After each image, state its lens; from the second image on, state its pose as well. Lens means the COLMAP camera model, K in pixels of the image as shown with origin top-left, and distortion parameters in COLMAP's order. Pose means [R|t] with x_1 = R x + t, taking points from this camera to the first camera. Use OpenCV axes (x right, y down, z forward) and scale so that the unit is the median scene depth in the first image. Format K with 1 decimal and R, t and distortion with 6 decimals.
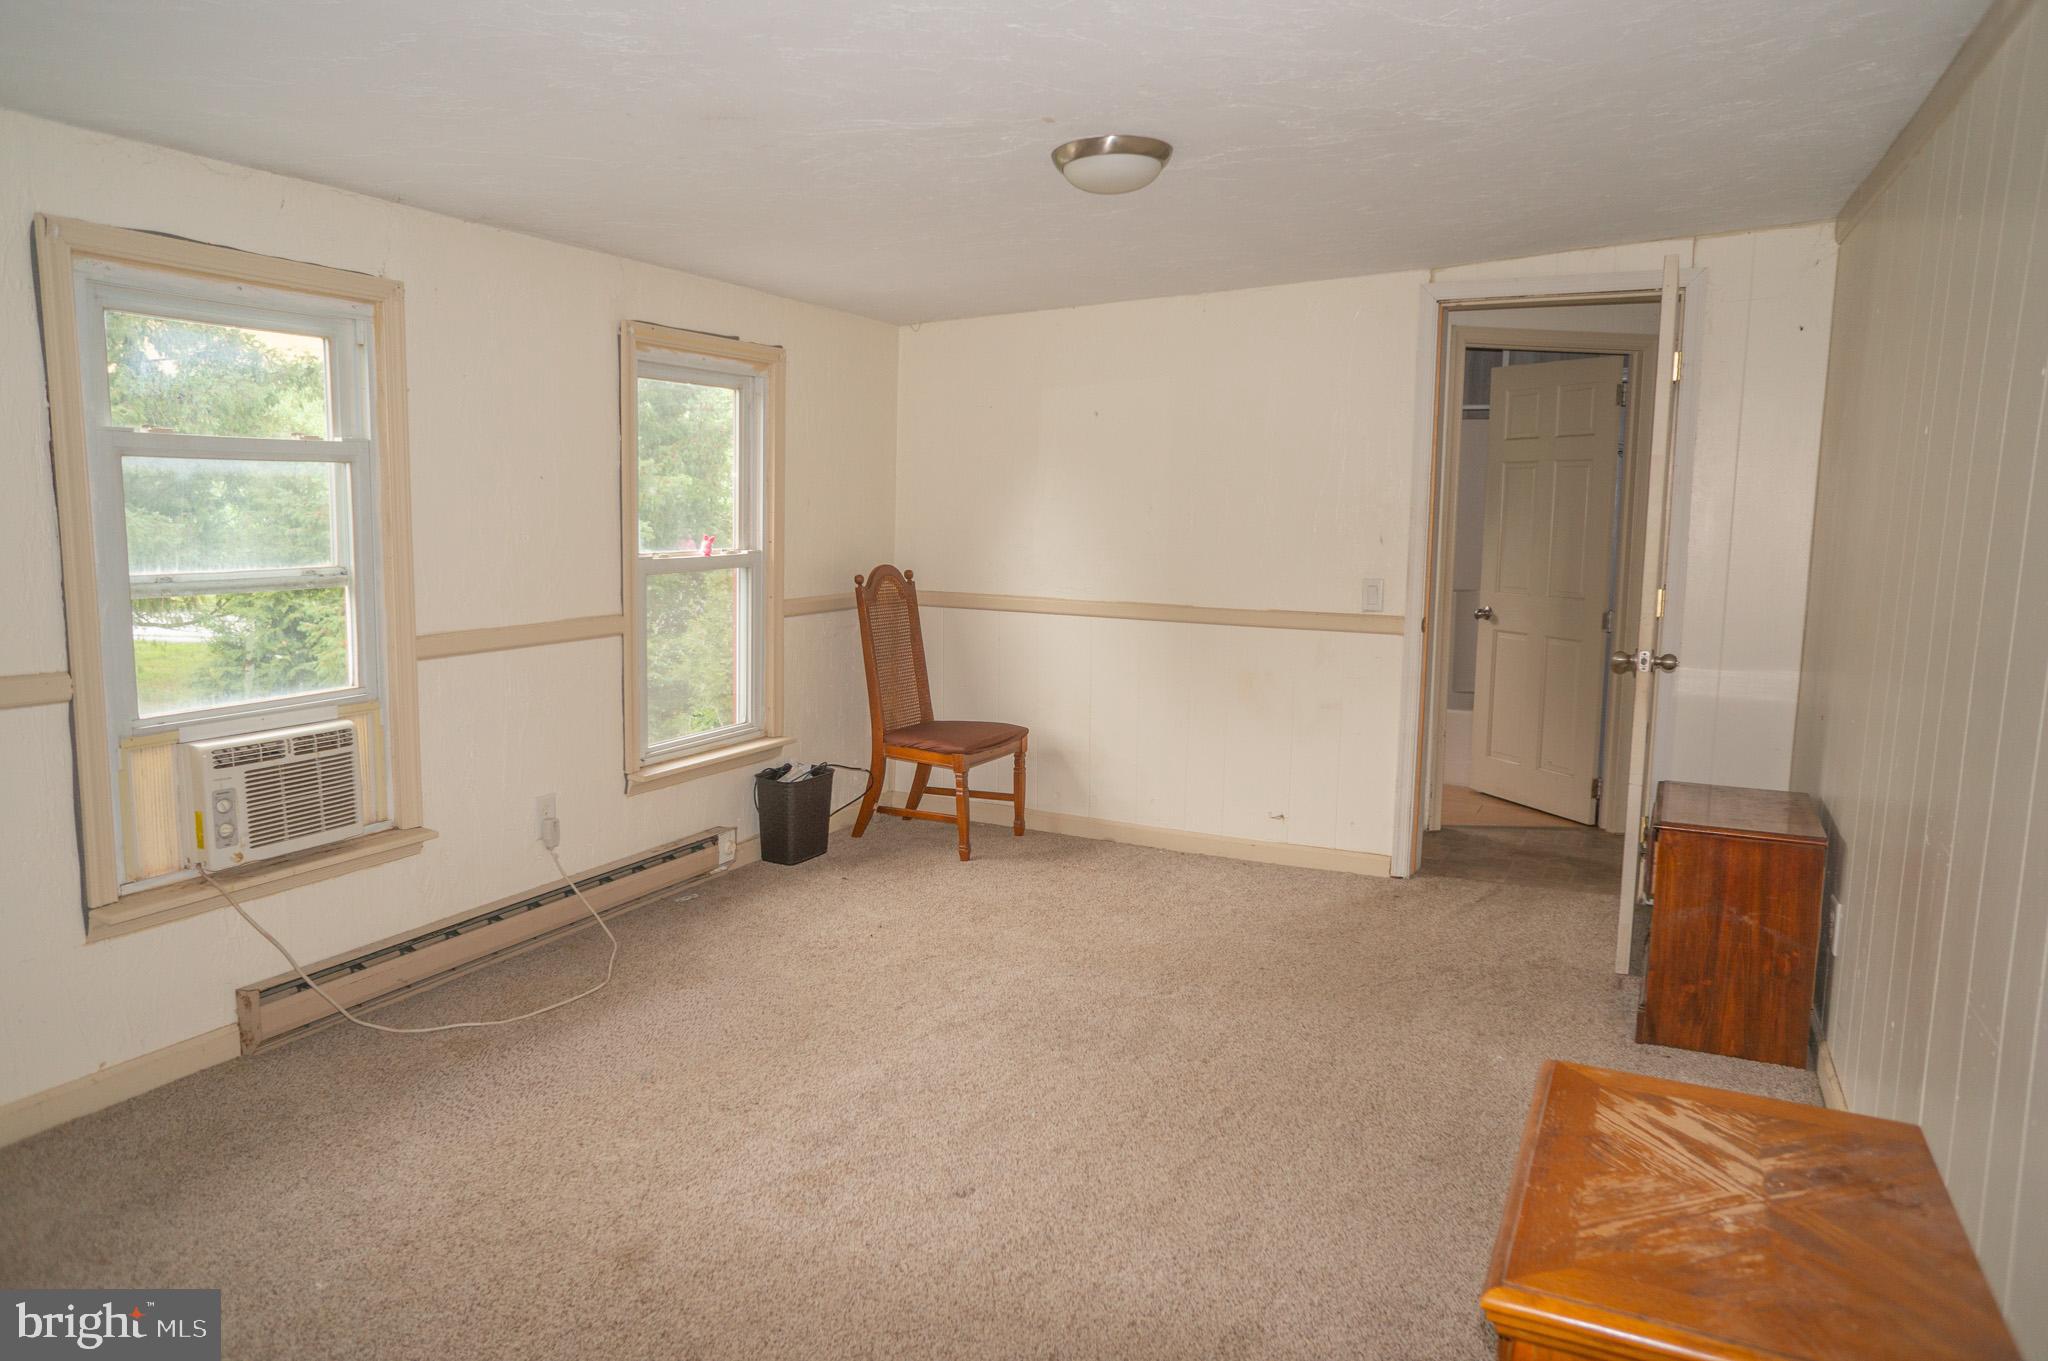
lens RADIAL K [[1384.5, 0, 1011.8], [0, 1384.5, 673.5], [0, 0, 1]] dist [-0.070095, 0.098025]
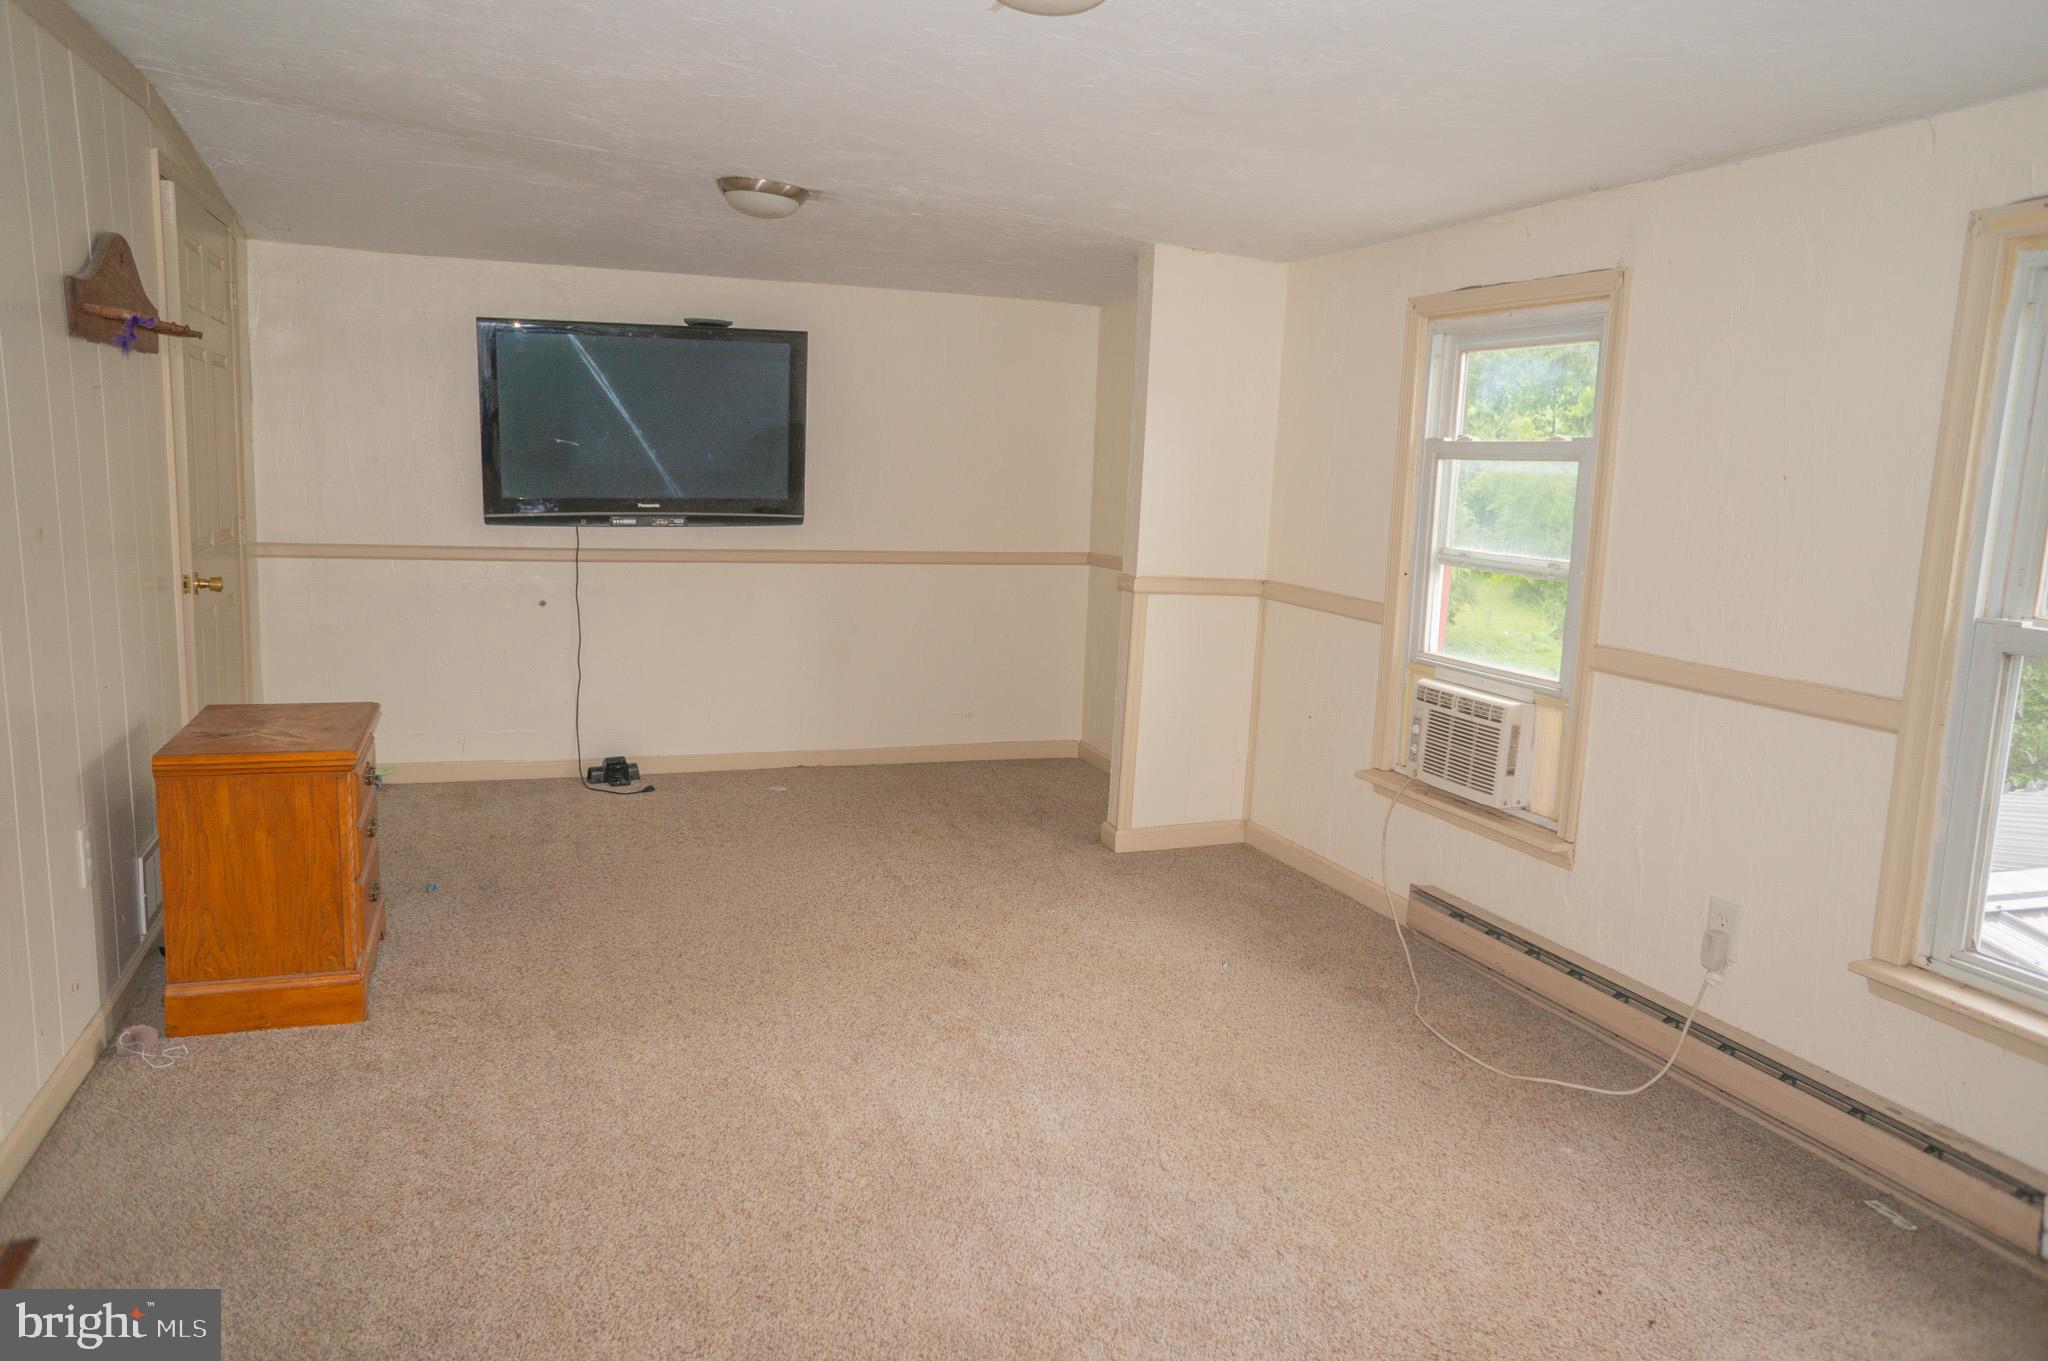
lens RADIAL K [[1384.5, 0, 1011.8], [0, 1384.5, 673.5], [0, 0, 1]] dist [-0.070095, 0.098025]
pose [[-0.695778, 0.065546, -0.715260, 0.566119], [-0.141120, 0.963943, 0.225610, -0.178730], [0.704257, 0.257912, -0.661440, 1.470352]]
